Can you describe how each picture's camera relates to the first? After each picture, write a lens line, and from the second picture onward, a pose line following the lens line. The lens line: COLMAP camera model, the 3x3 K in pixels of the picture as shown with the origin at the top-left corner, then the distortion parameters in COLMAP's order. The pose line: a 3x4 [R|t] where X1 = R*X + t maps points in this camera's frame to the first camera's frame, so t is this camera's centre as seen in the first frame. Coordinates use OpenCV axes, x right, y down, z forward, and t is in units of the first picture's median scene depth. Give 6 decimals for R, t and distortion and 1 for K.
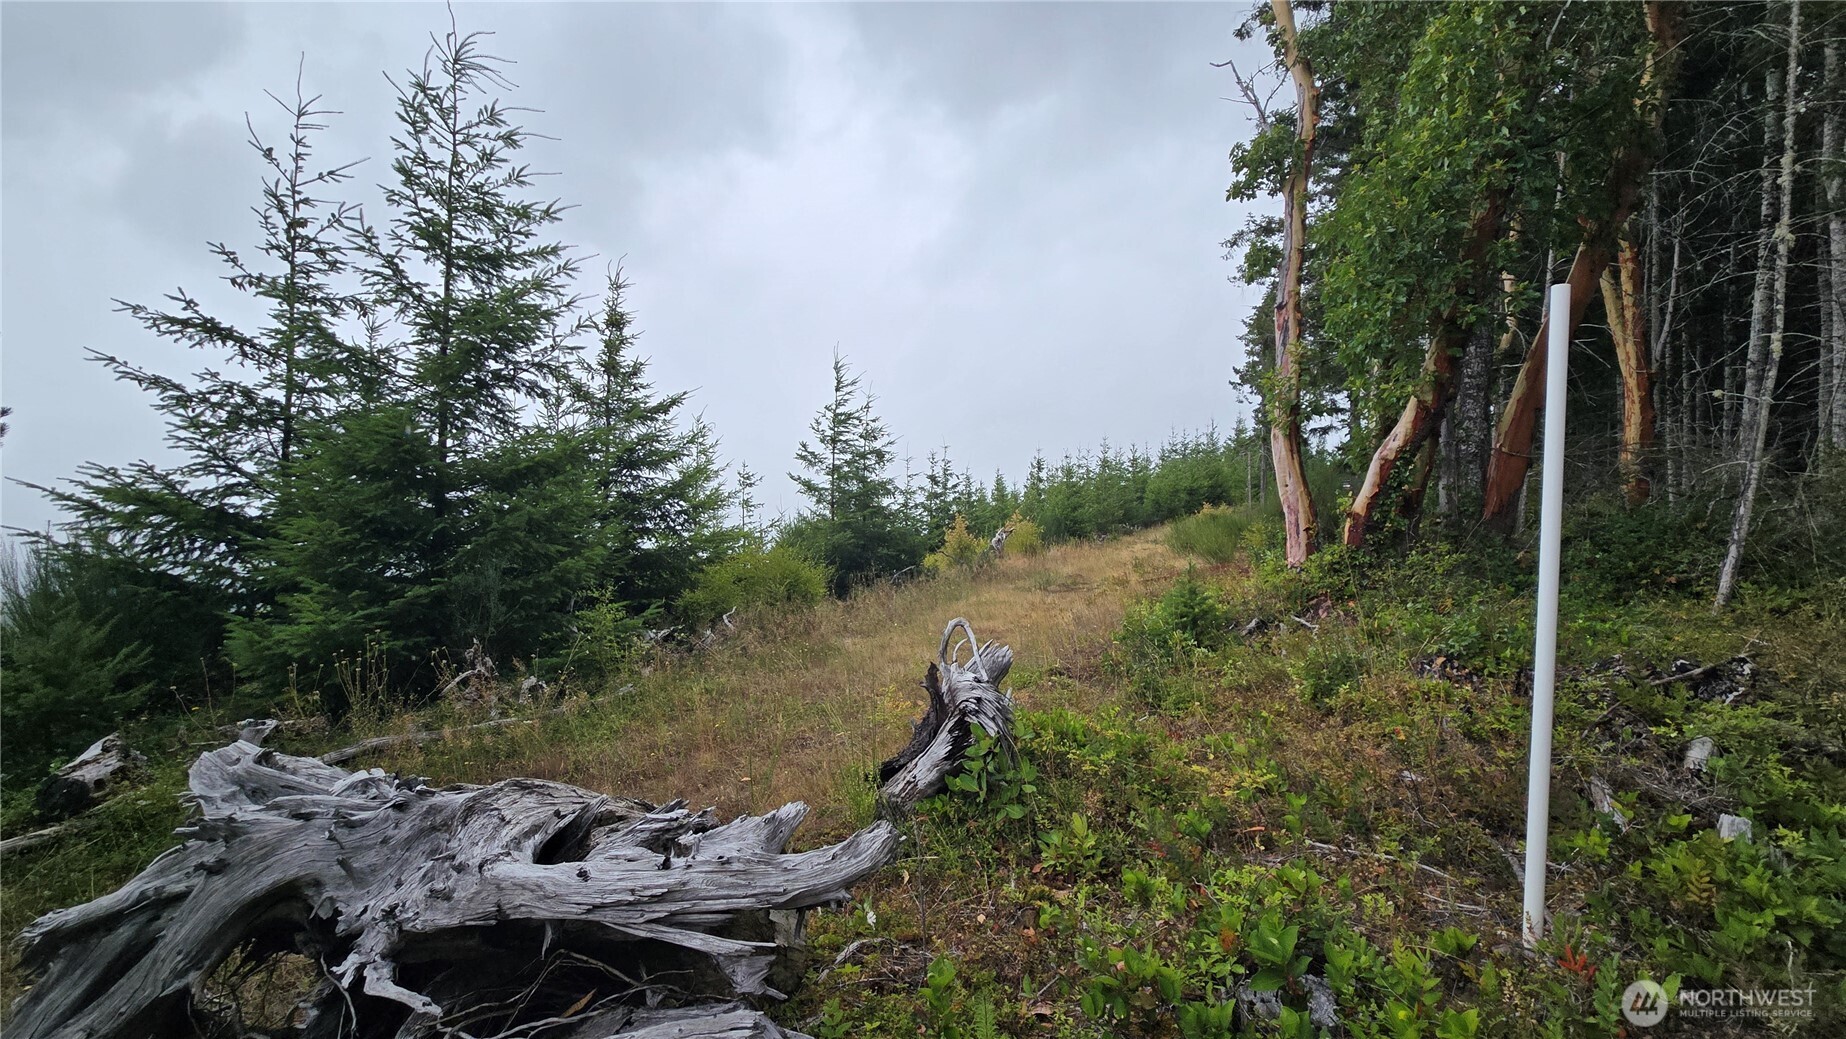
lens RADIAL K [[740.0, 0, 929.6], [0, 740.0, 517.8], [0, 0, 1]] dist [-0.000747, 0.000178]
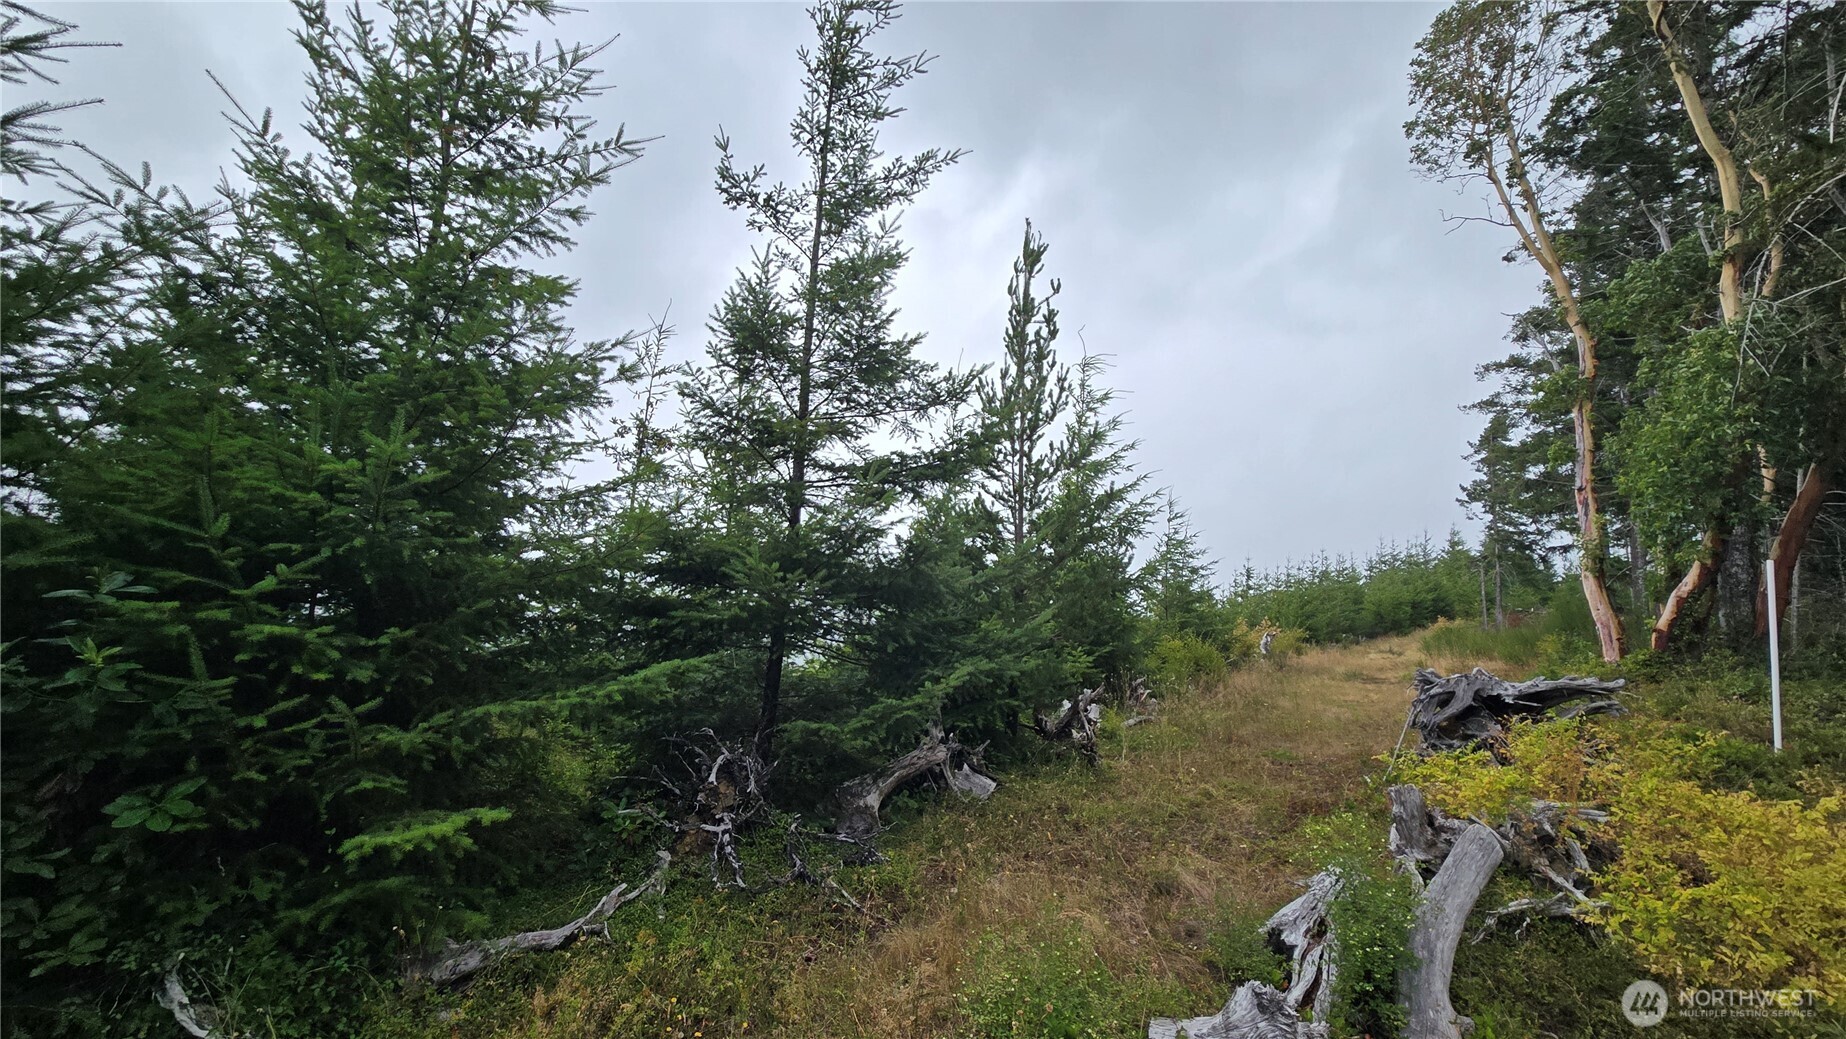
lens RADIAL K [[740.0, 0, 934.8], [0, 740.0, 519.3], [0, 0, 1]] dist [-0.000747, 0.000178]
pose [[0.979993, 0.015885, -0.198396, -0.115311], [-0.041443, 0.991247, -0.125345, 0.004054], [0.194668, 0.131059, 0.972074, -0.159223]]
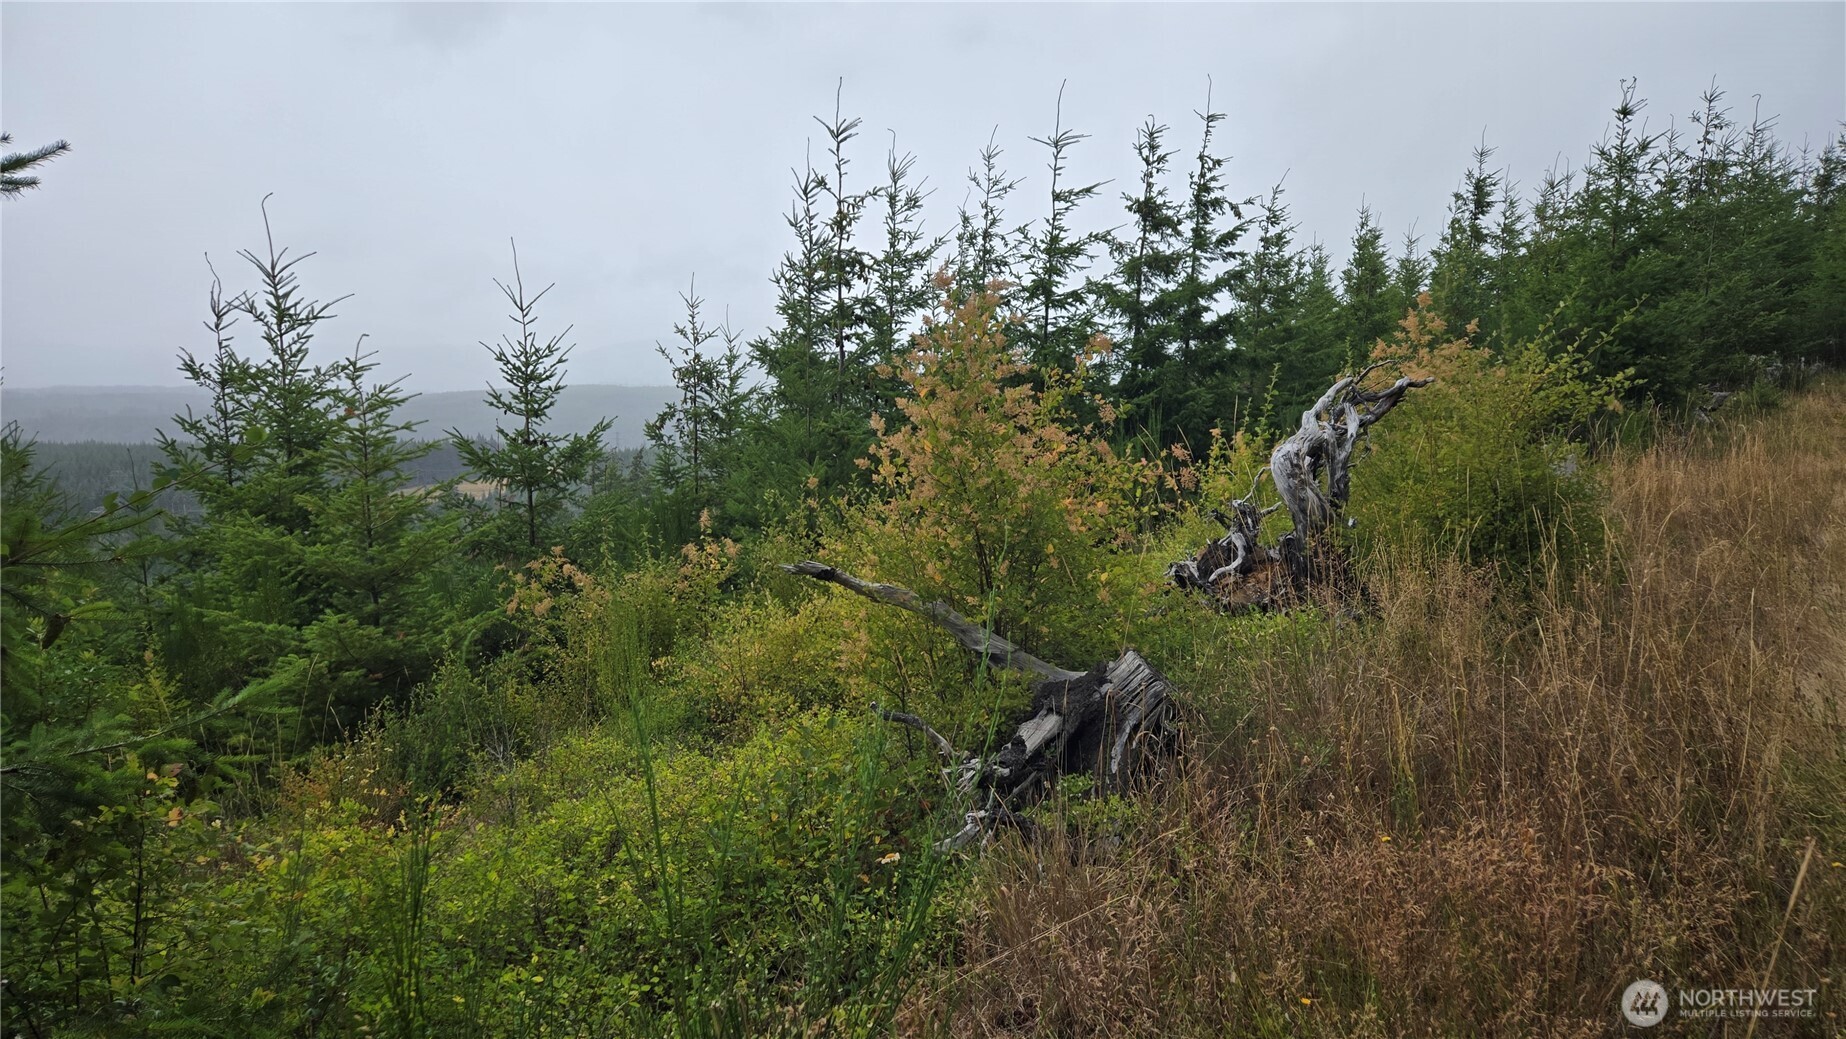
lens RADIAL K [[1210.5, 0, 926.7], [0, 1210.5, 527.4], [0, 0, 1]] dist [0.055819, -0.020981]
pose [[0.969373, 0.046506, -0.241150, 0.045201], [-0.008559, 0.987708, 0.156074, 0.002582], [0.245444, -0.149230, 0.957856, 0.430103]]
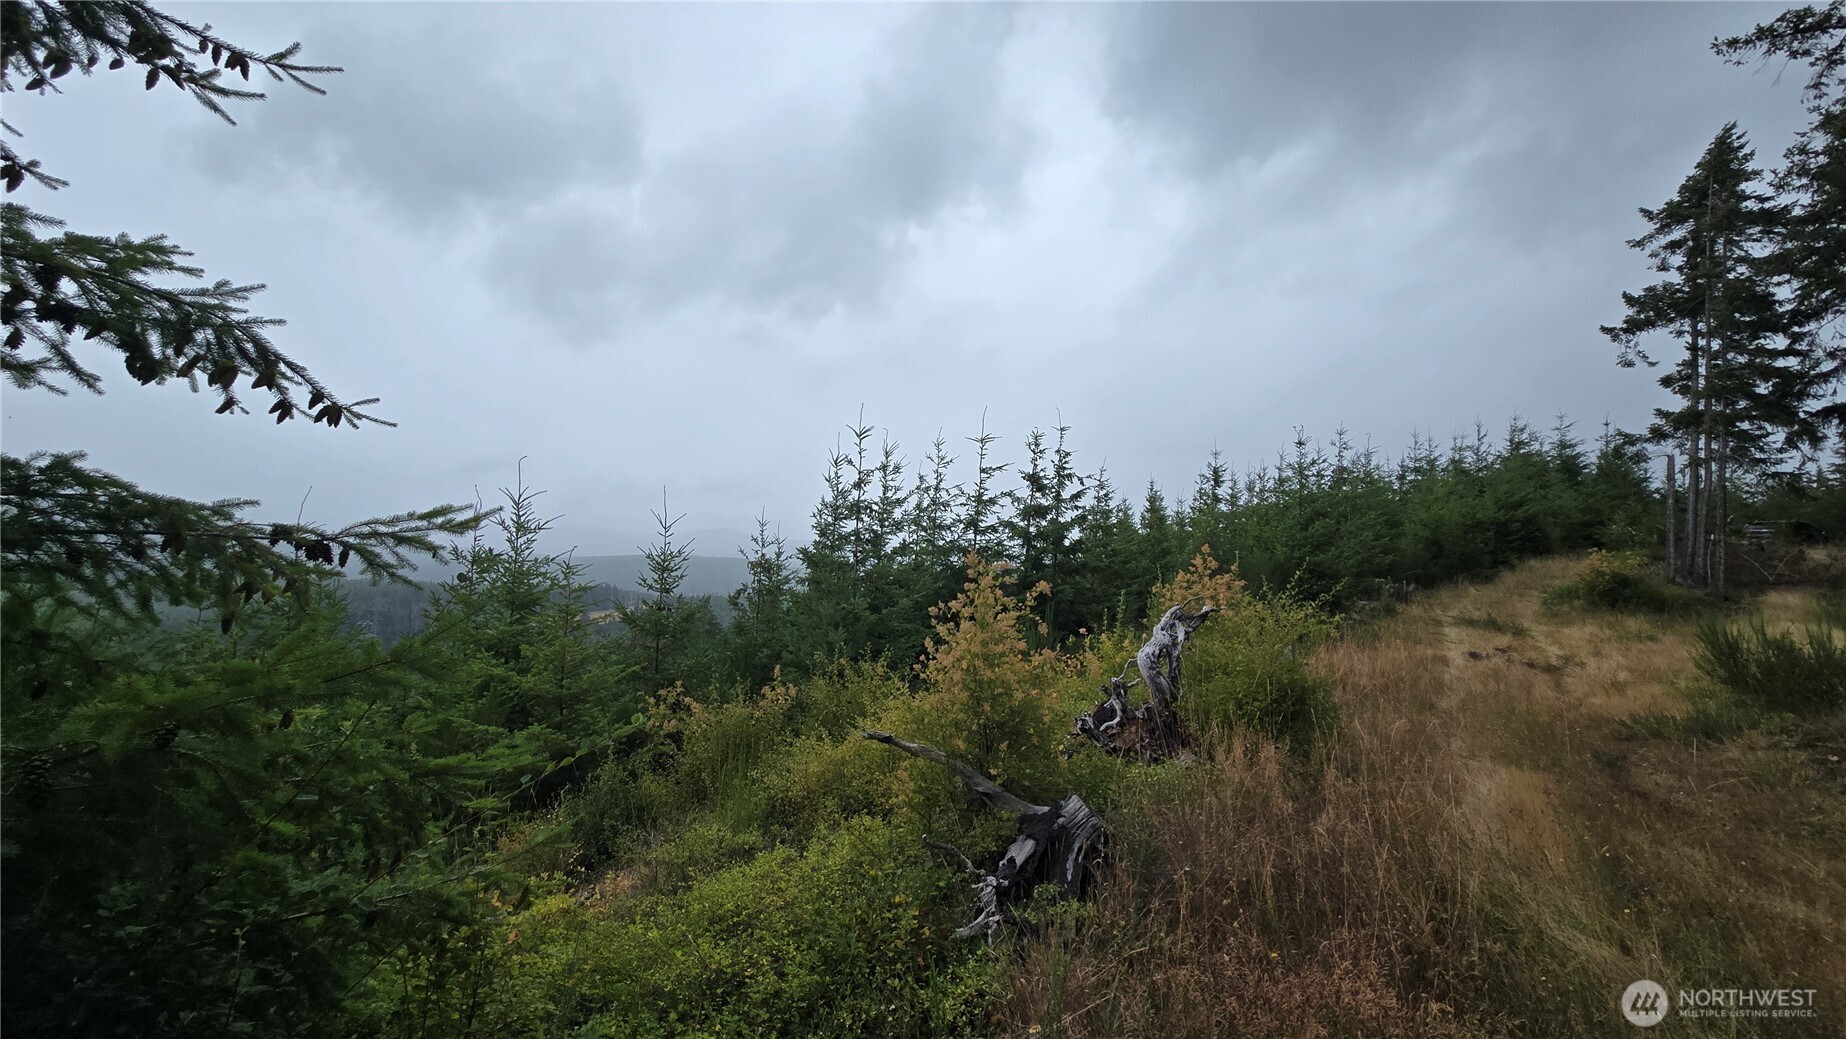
lens RADIAL K [[740.0, 0, 918.2], [0, 740.0, 510.4], [0, 0, 1]] dist [-0.000747, 0.000178]
pose [[0.977414, 0.041551, -0.207209, 0.035172], [-0.049876, 0.998138, -0.035112, -0.005721], [0.205365, 0.044653, 0.977666, 0.427163]]
